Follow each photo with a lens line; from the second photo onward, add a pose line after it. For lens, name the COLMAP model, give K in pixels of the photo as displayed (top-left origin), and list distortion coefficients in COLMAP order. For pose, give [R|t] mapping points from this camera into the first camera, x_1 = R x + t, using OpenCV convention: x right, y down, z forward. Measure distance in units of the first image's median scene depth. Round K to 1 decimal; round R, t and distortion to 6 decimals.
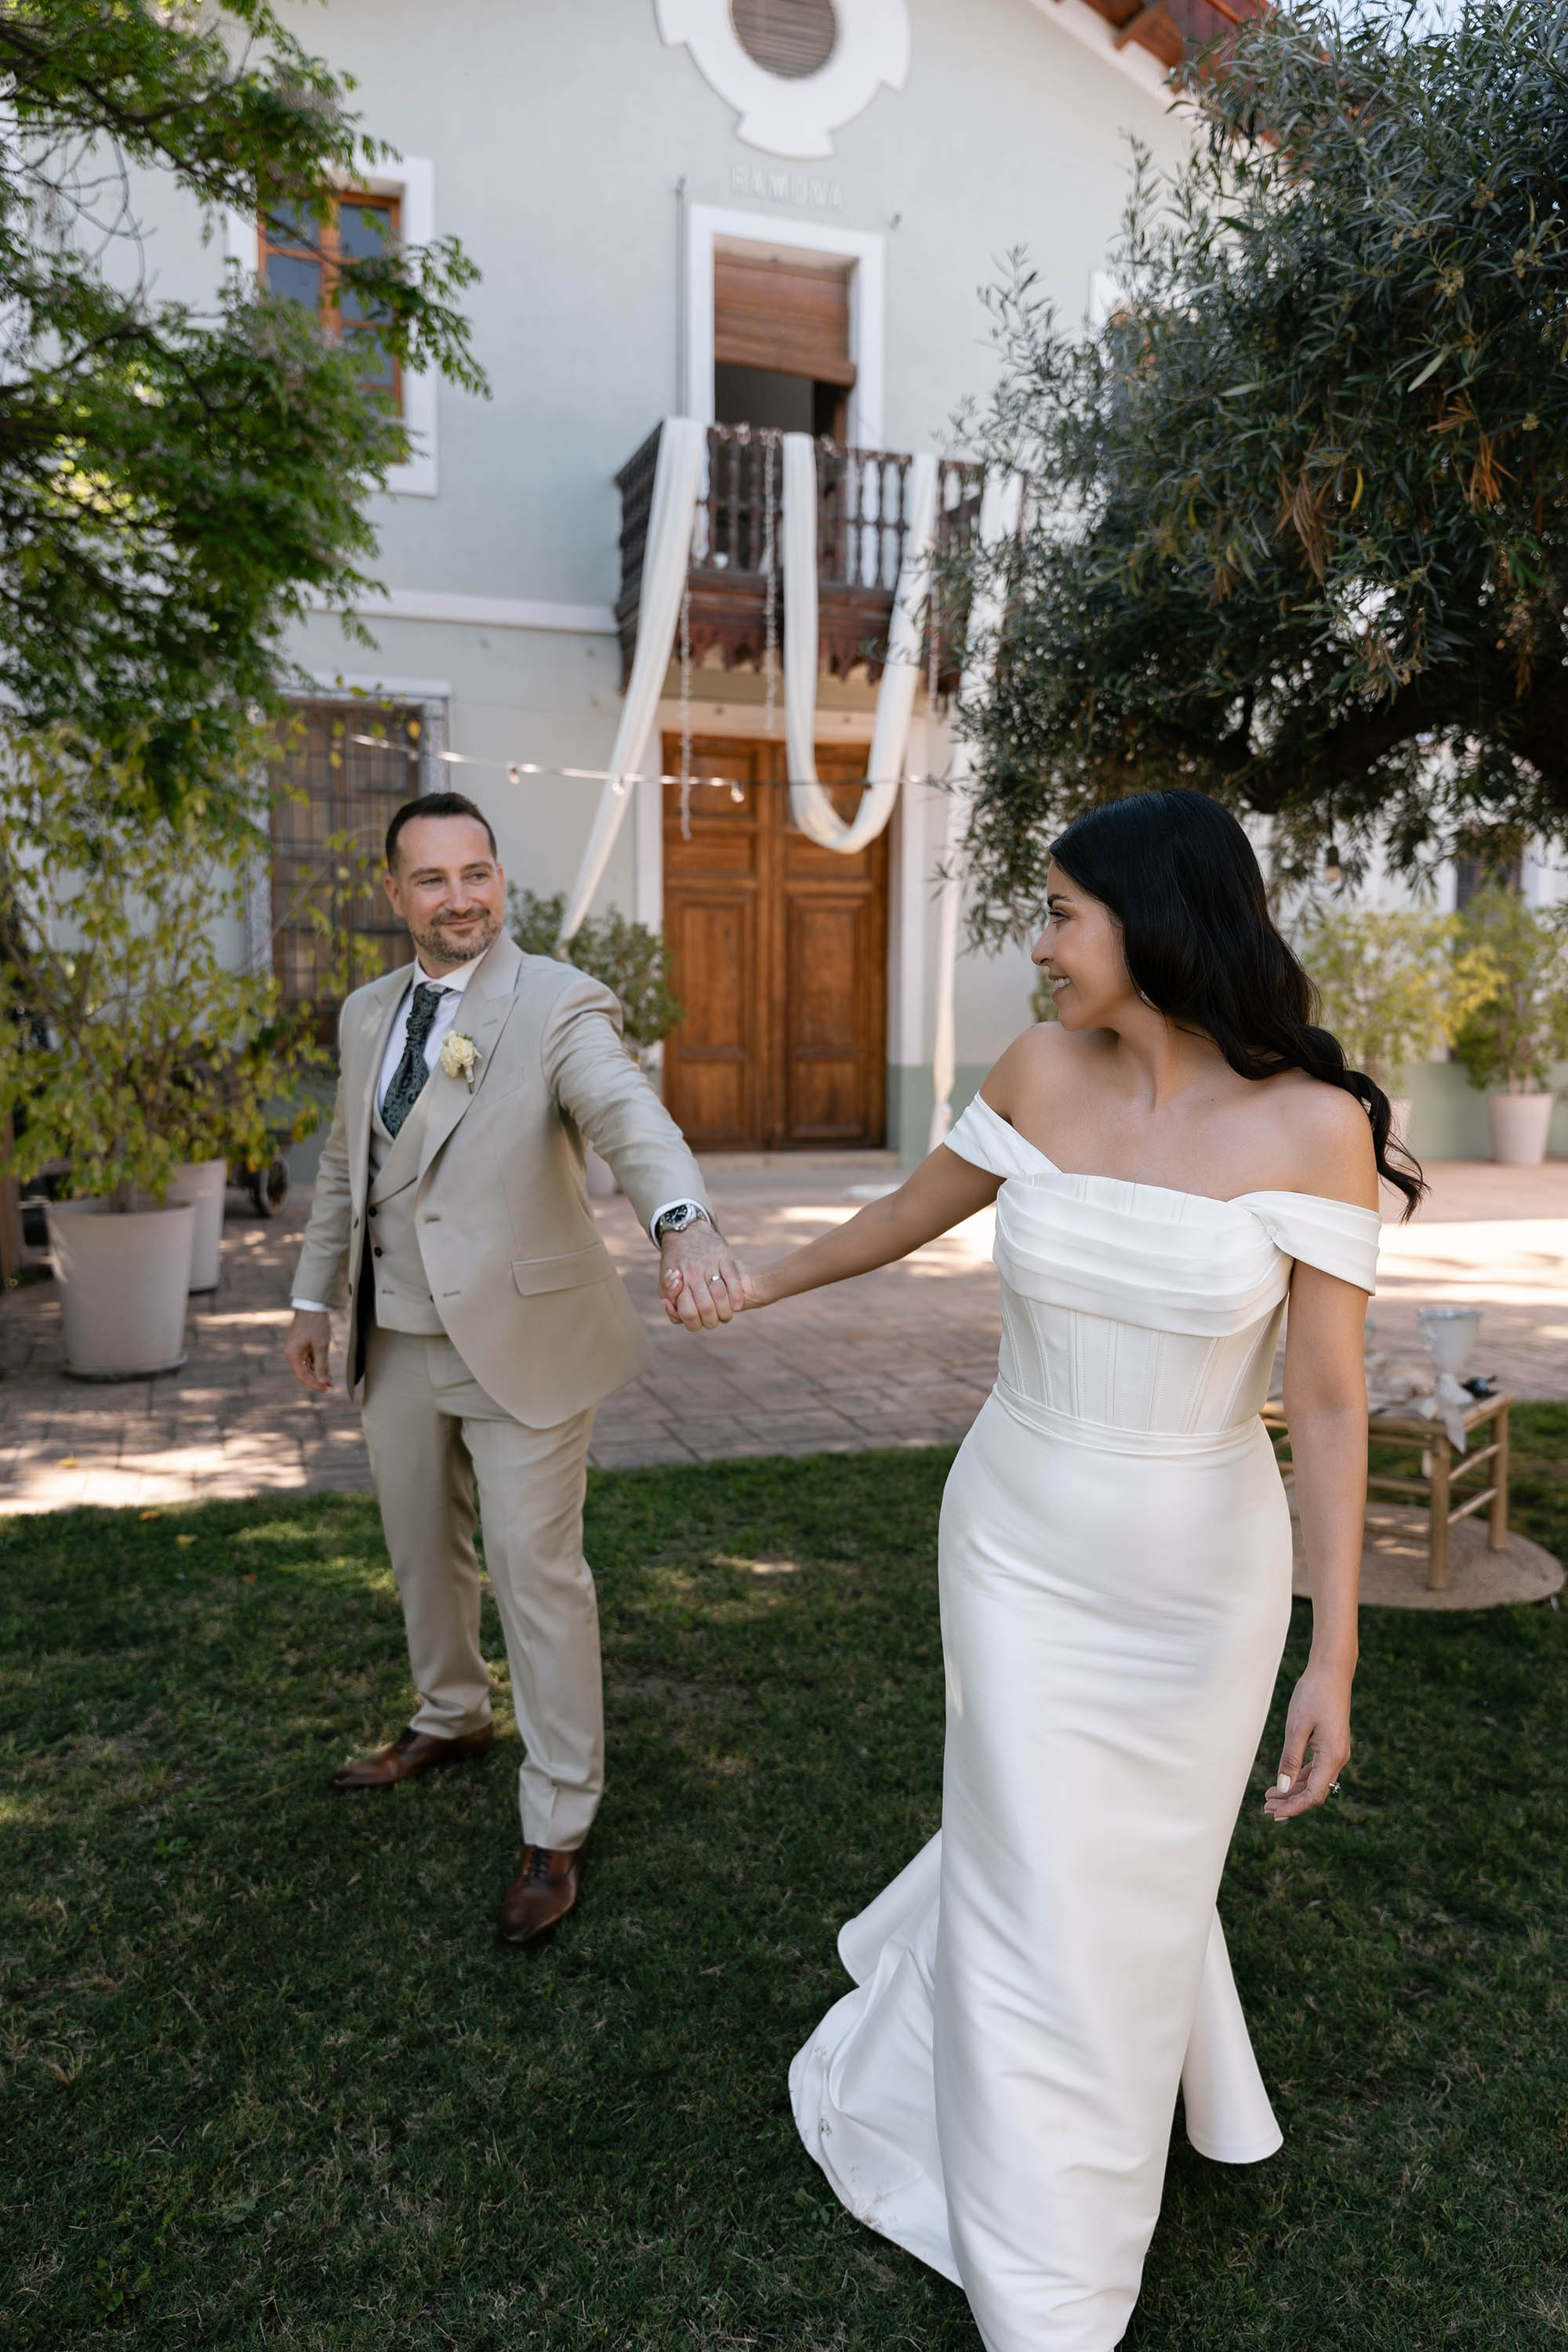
lens RADIAL K [[1701.4, 0, 782.9], [0, 1701.4, 1153.4], [0, 0, 1]] dist [0.003697, -0.011883]
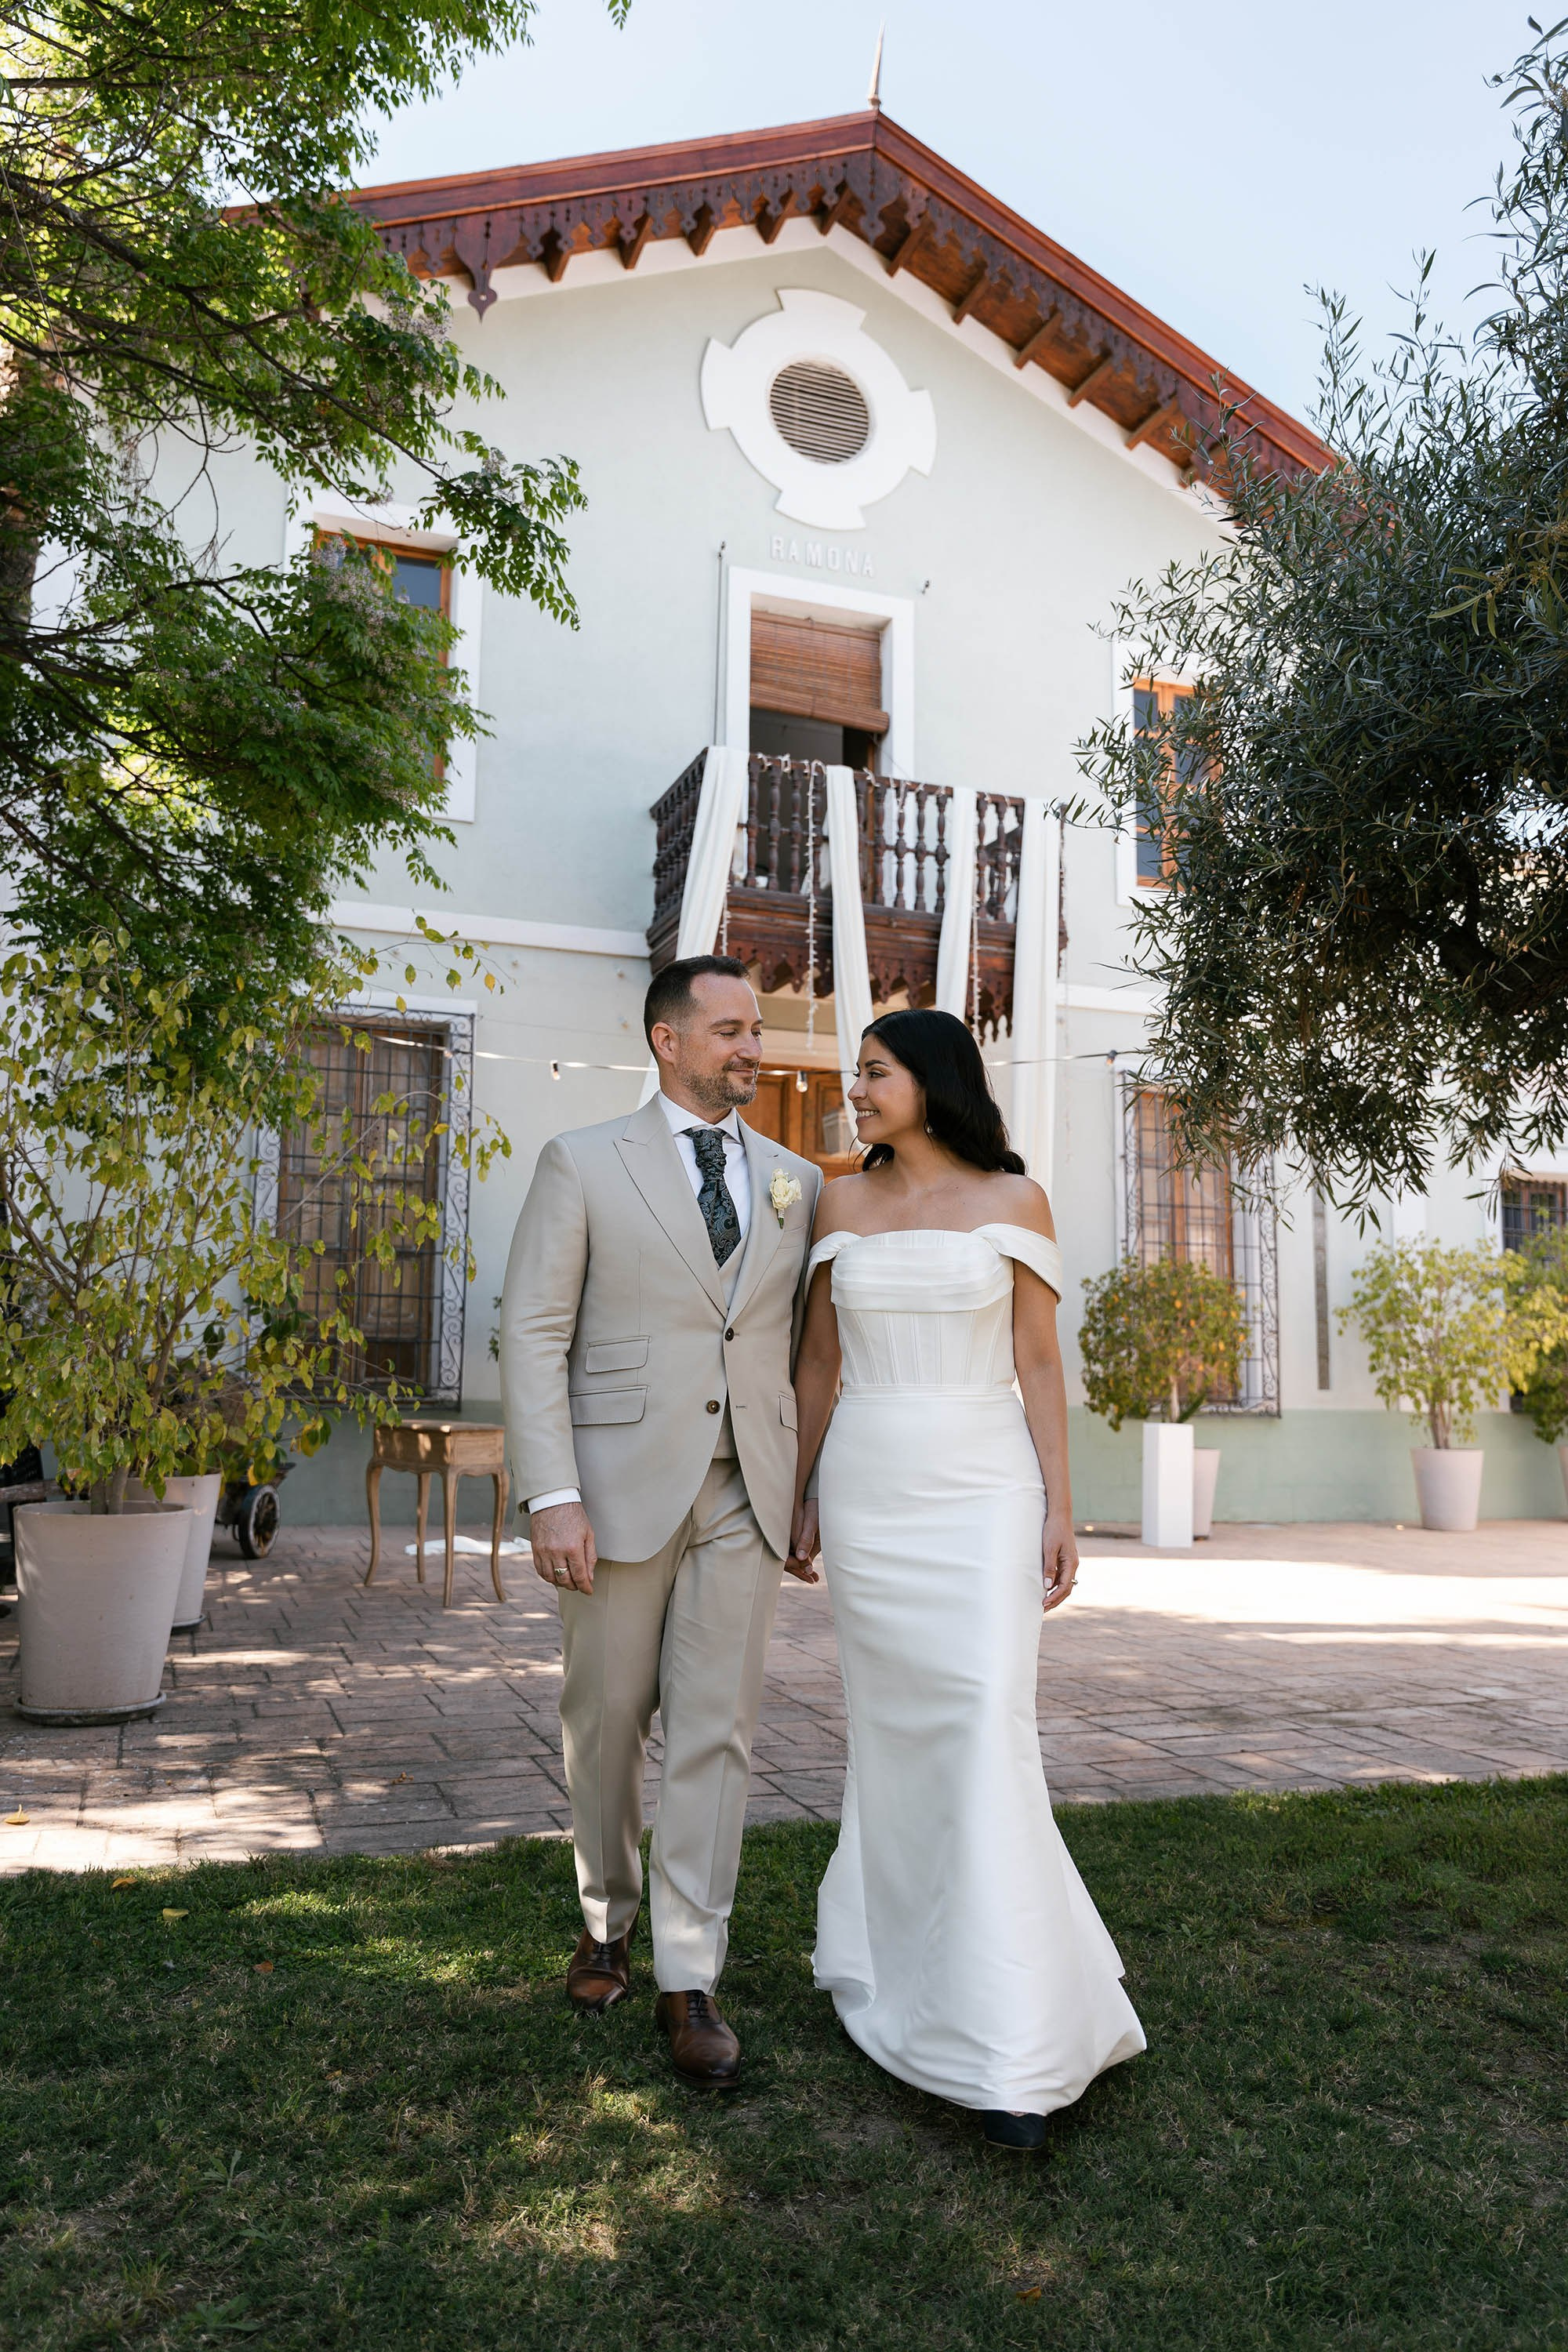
lens RADIAL K [[1701.4, 0, 782.9], [0, 1701.4, 1153.4], [0, 0, 1]] dist [0.003697, -0.011883]
pose [[0.999833, 0.011736, 0.013983, -0.054041], [-0.008350, 0.975150, -0.221388, 0.035636], [-0.016233, 0.221234, 0.975086, 0.108015]]
